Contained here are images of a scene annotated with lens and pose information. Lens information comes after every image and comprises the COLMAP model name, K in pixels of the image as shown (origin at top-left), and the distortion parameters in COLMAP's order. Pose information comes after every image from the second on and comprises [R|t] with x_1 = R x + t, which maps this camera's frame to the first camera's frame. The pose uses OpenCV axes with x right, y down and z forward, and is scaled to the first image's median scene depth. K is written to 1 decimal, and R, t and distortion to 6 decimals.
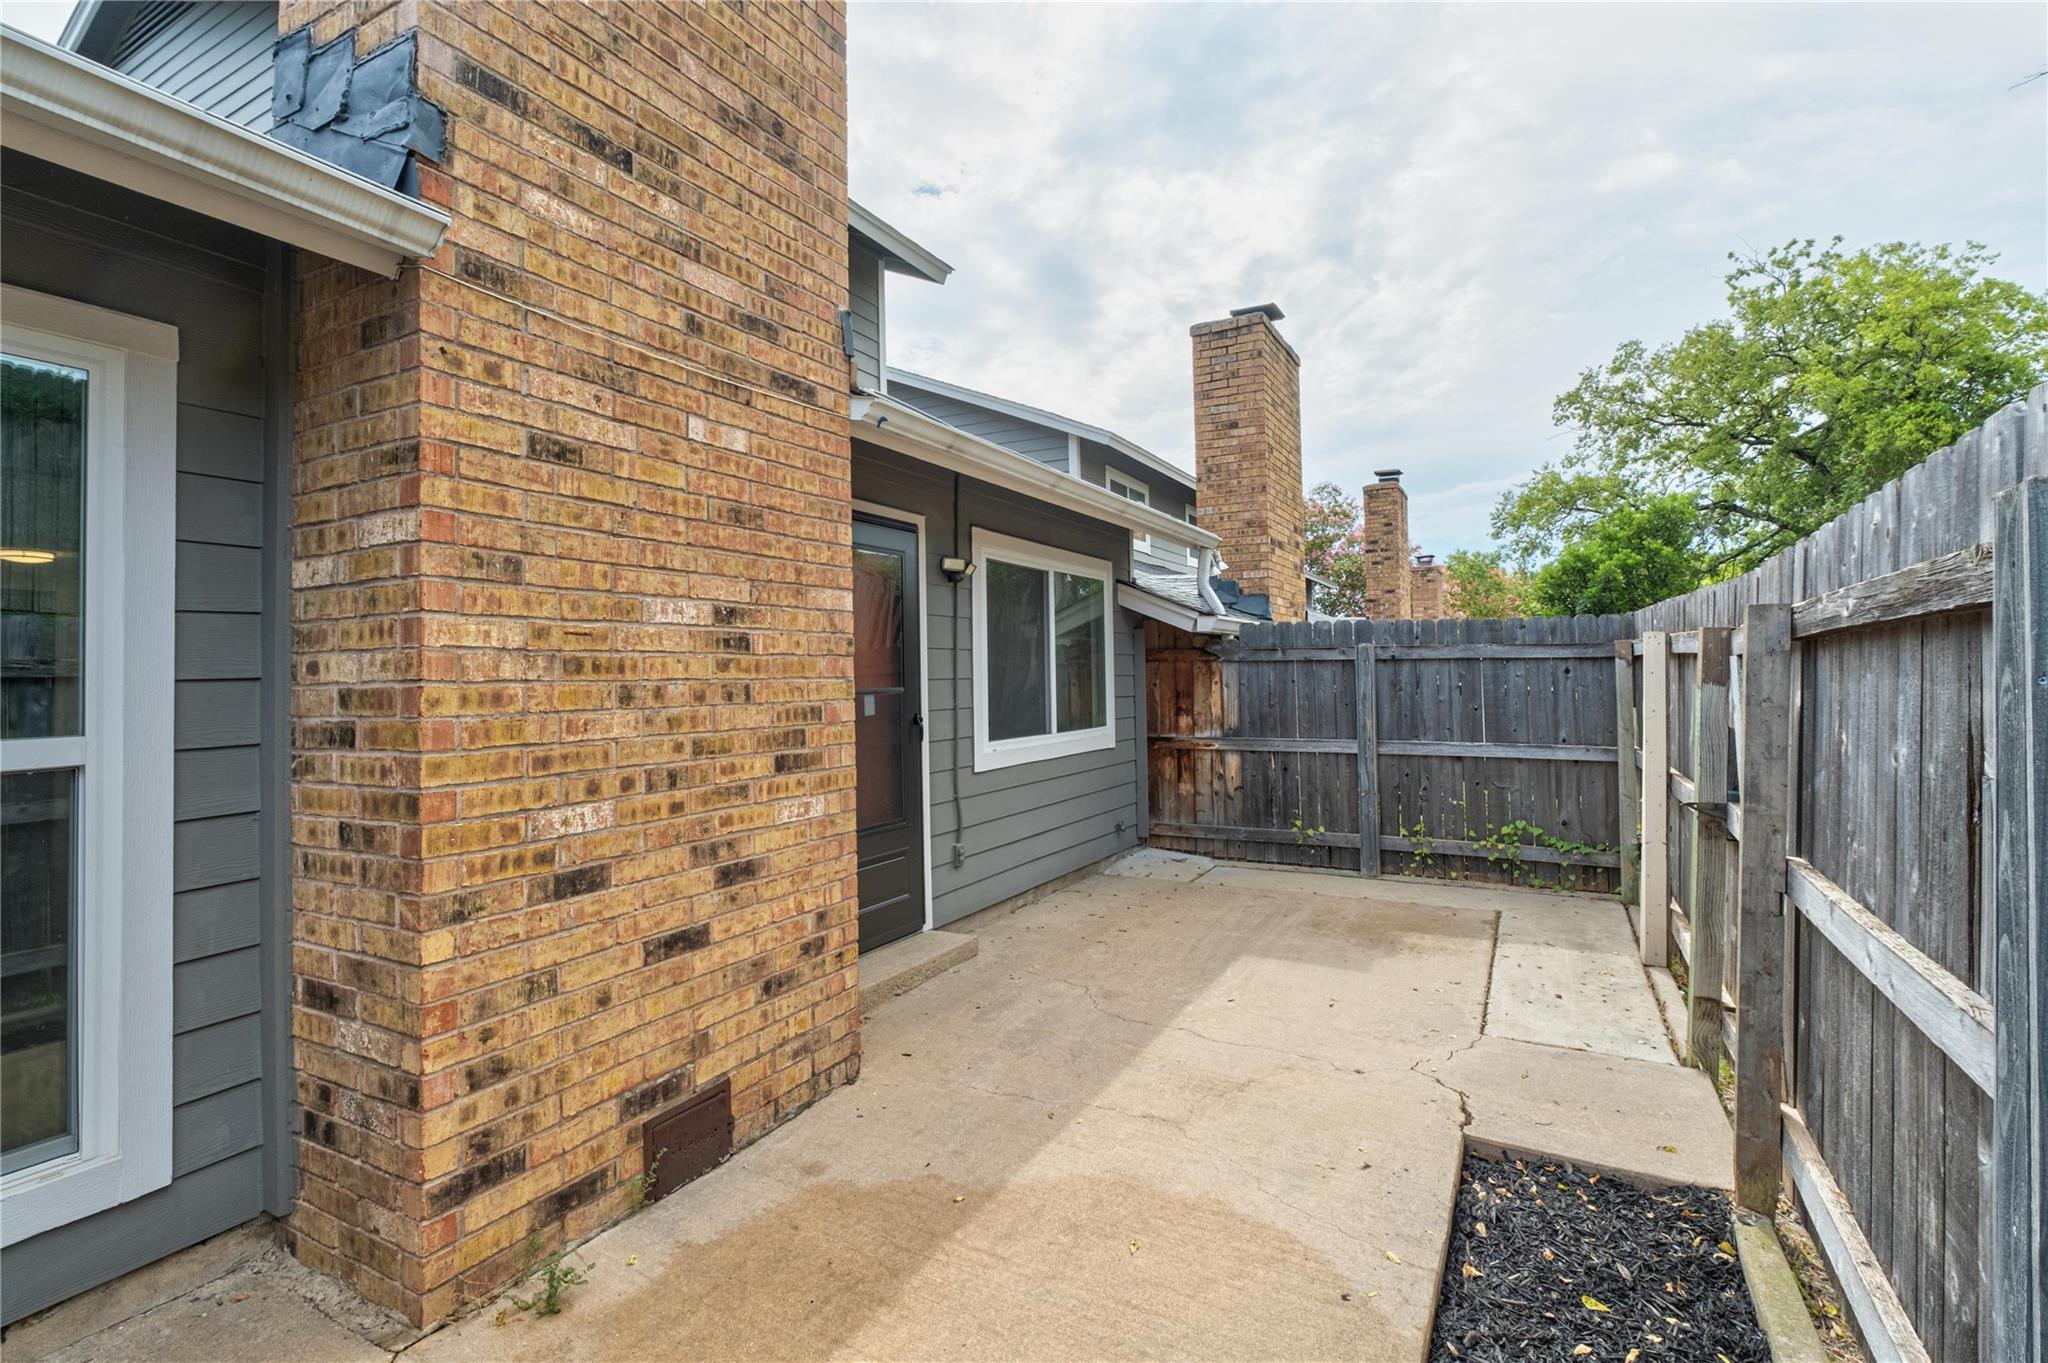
lens RADIAL K [[930.1, 0, 1044.1], [0, 930.1, 669.2], [0, 0, 1]] dist [-0.019176, 0.000016]
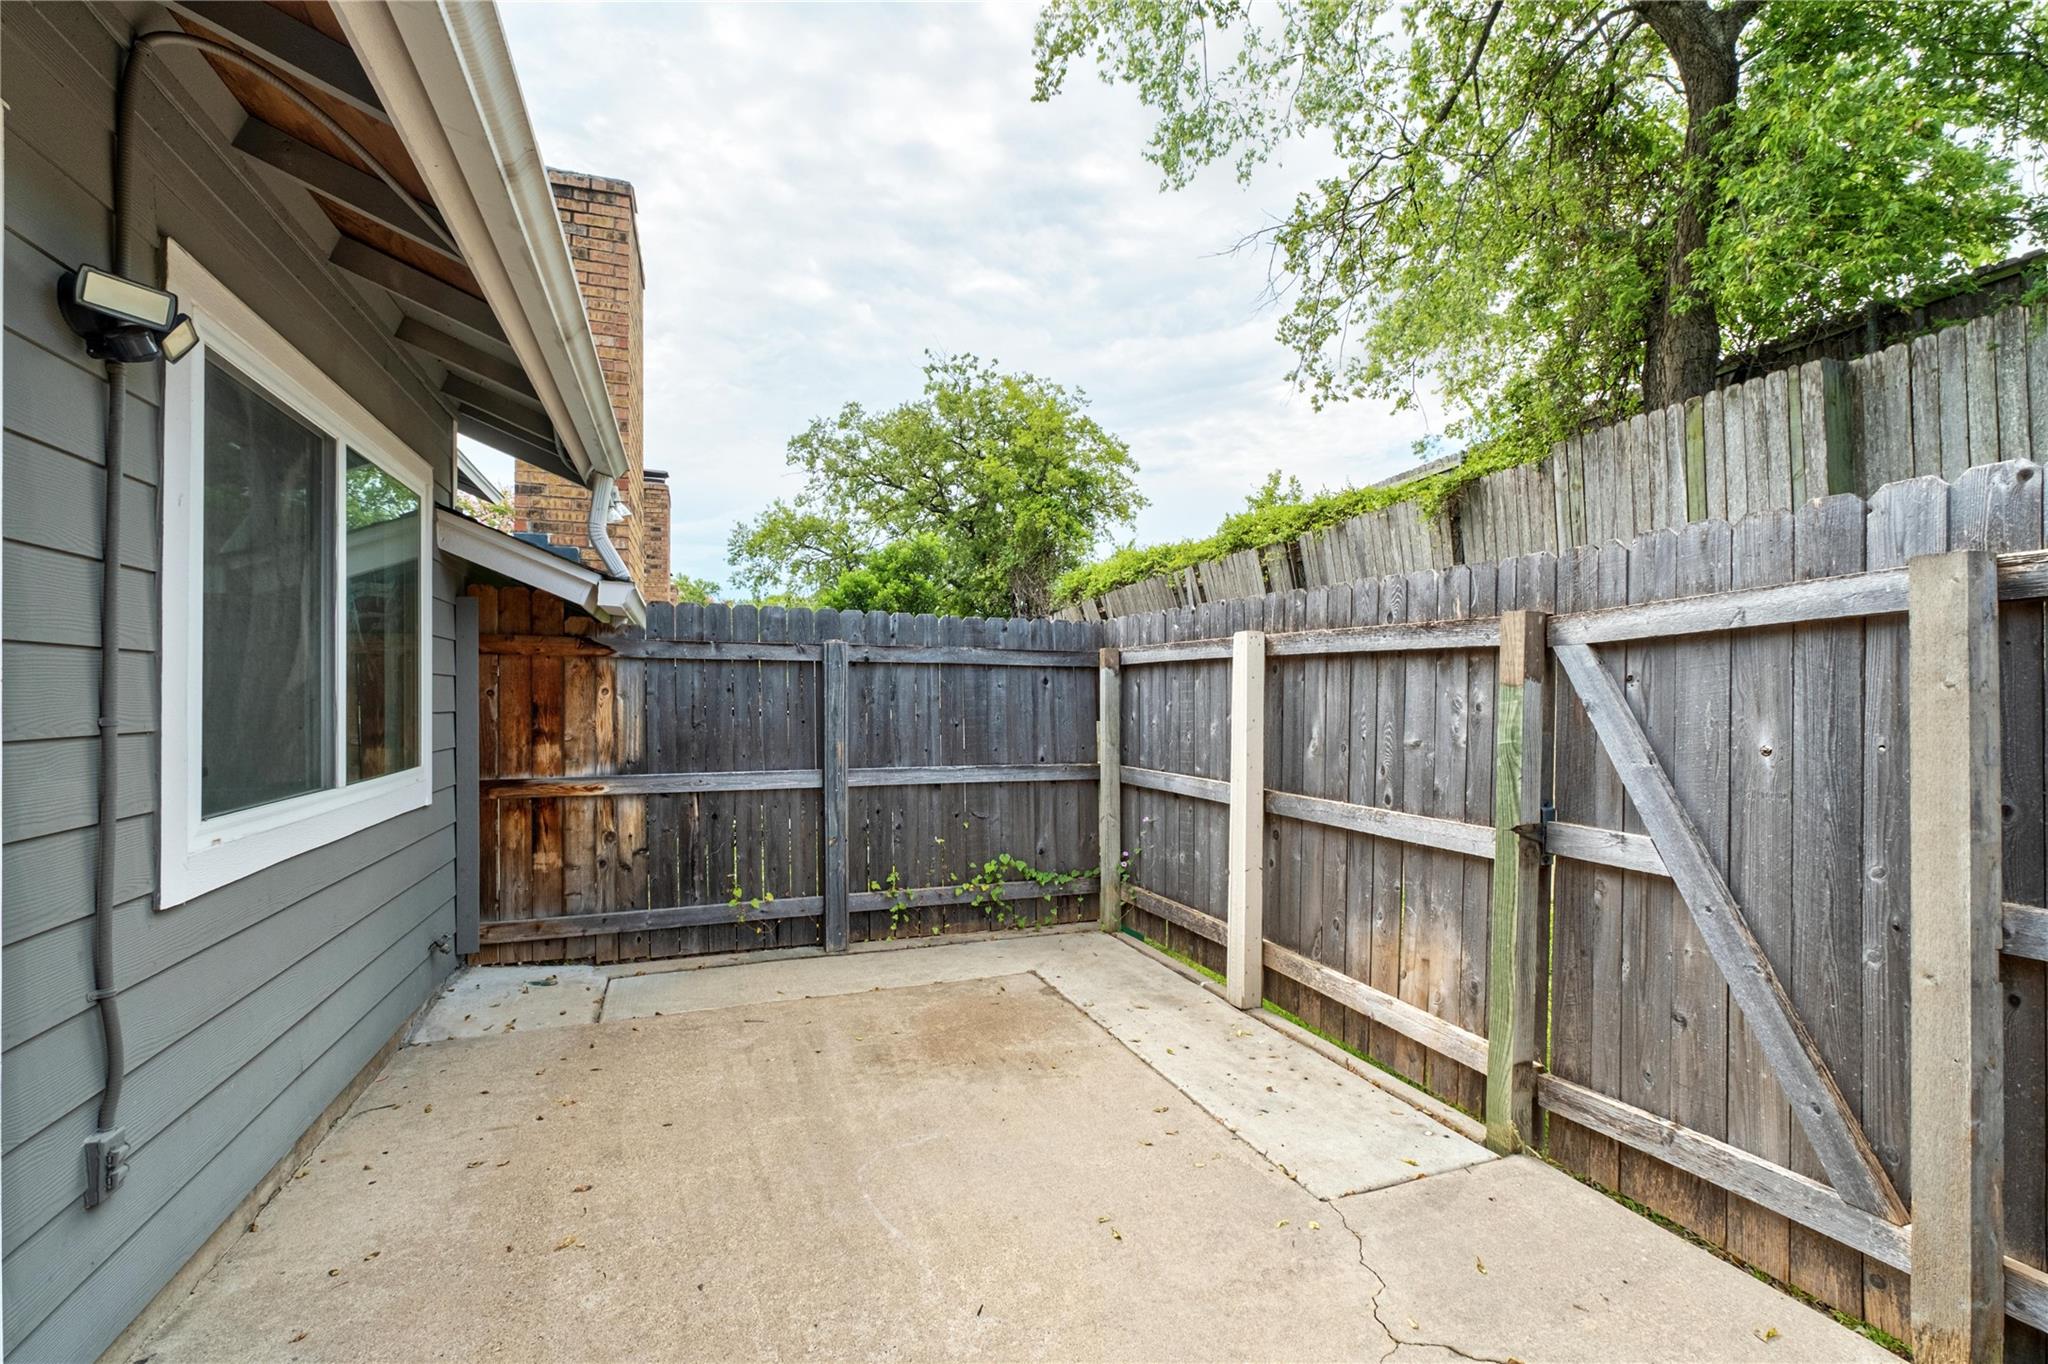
lens RADIAL K [[889.5, 0, 1026.2], [0, 889.5, 690.4], [0, 0, 1]] dist [-0.018912, 0.006690]
pose [[0.665396, 0.016812, 0.746301, -0.090989], [-0.012080, 0.999858, -0.011754, 0.020883], [-0.746393, -0.001194, 0.665505, 0.437348]]
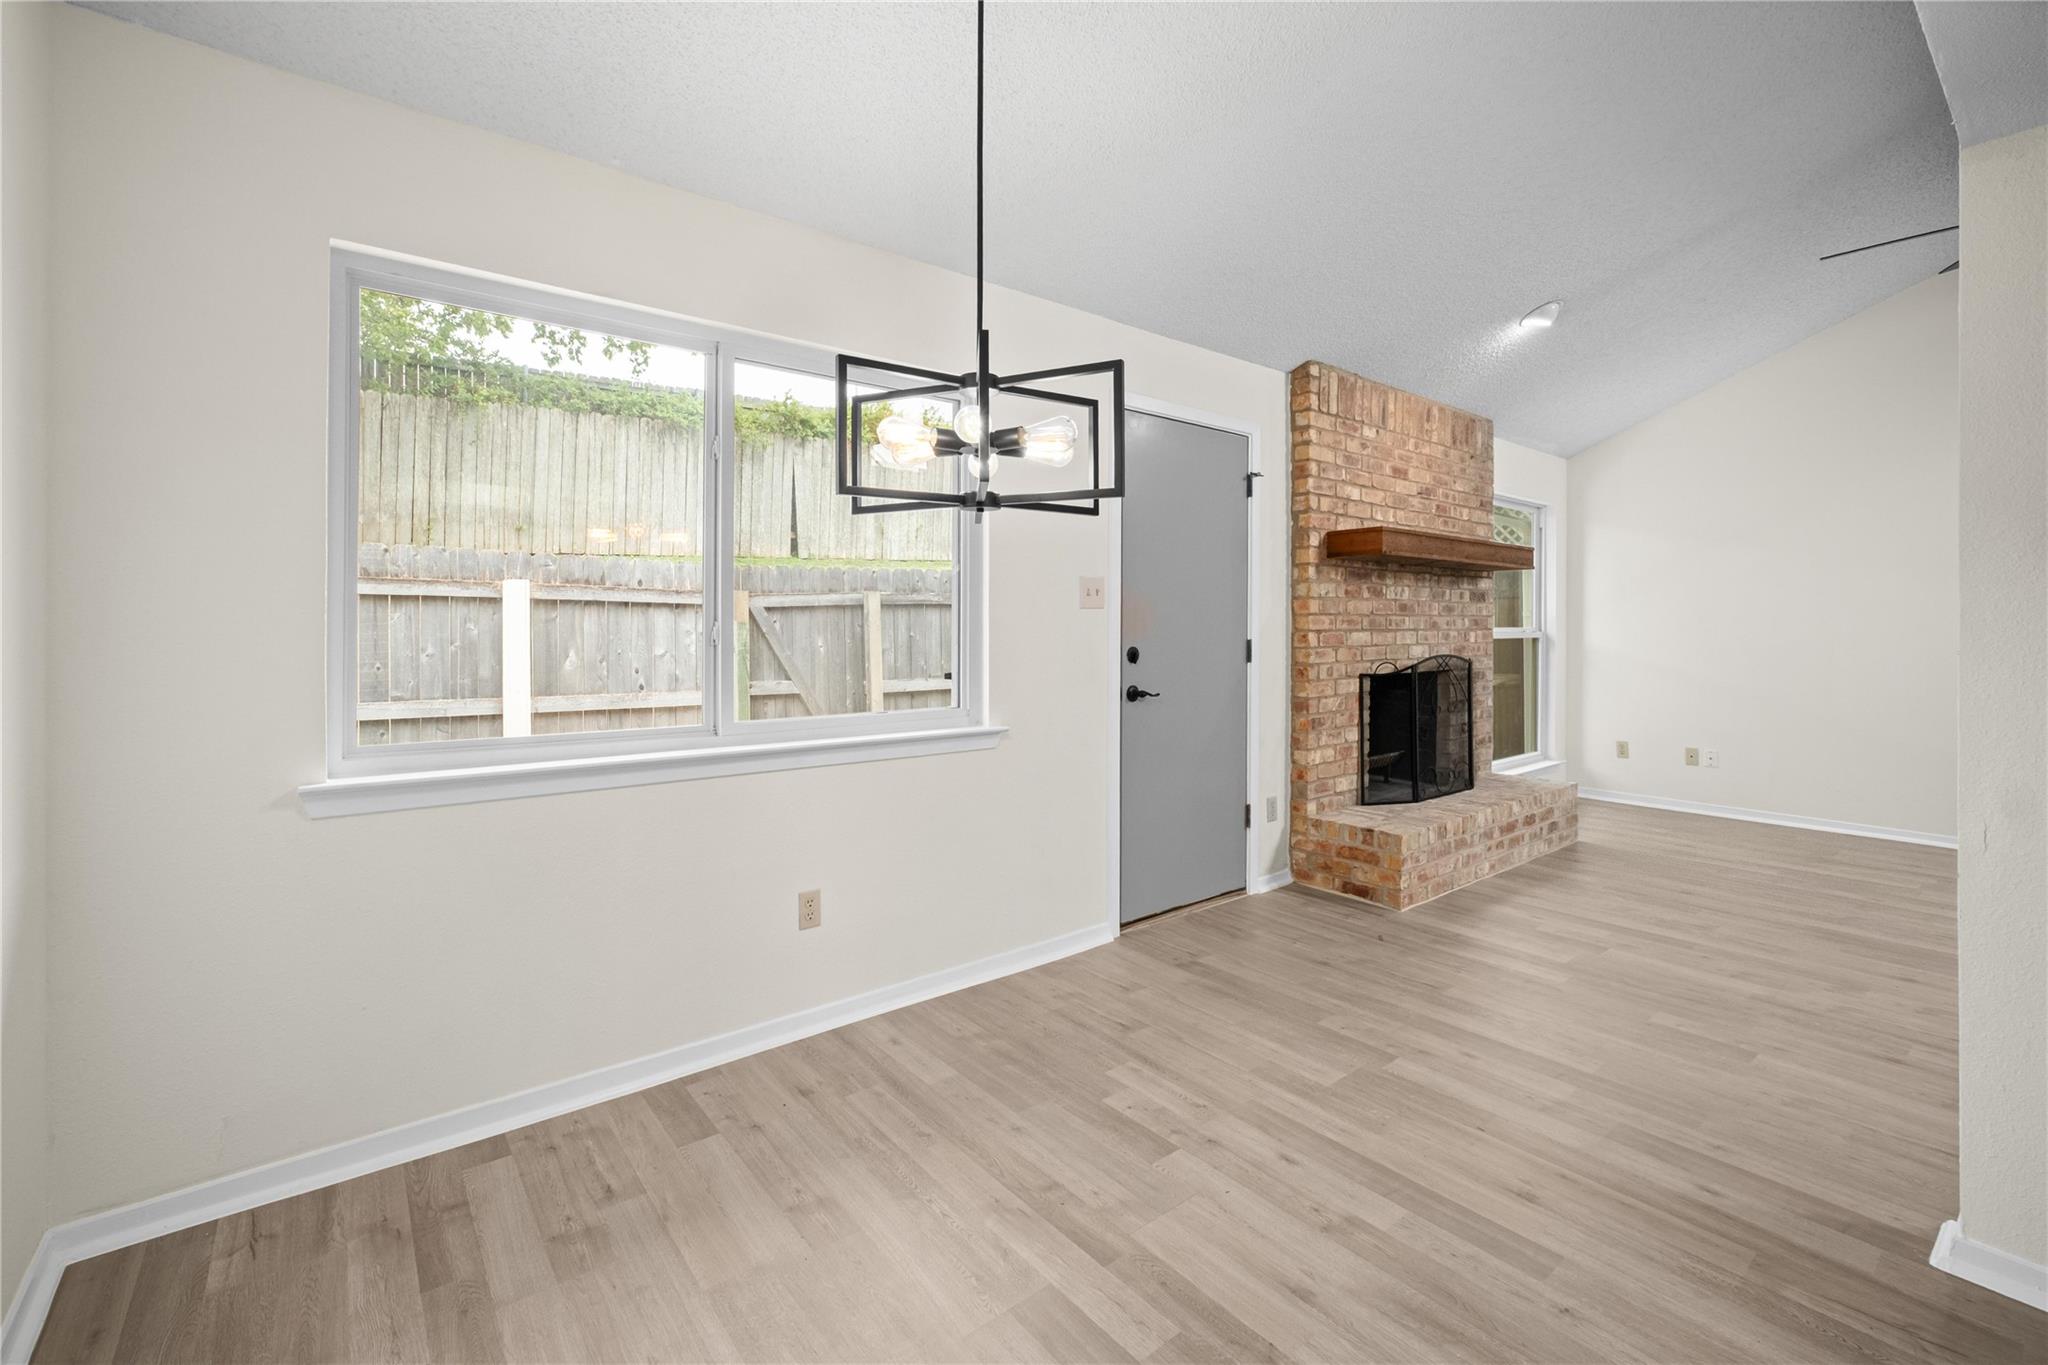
lens RADIAL K [[889.5, 0, 1014.6], [0, 889.5, 629.5], [0, 0, 1]] dist [-0.018912, 0.006690]
pose [[-0.912799, 0.013912, 0.408173, -0.282588], [0.011043, 0.999895, -0.009385, 0.030358], [-0.408261, -0.004059, -0.912856, 1.312244]]
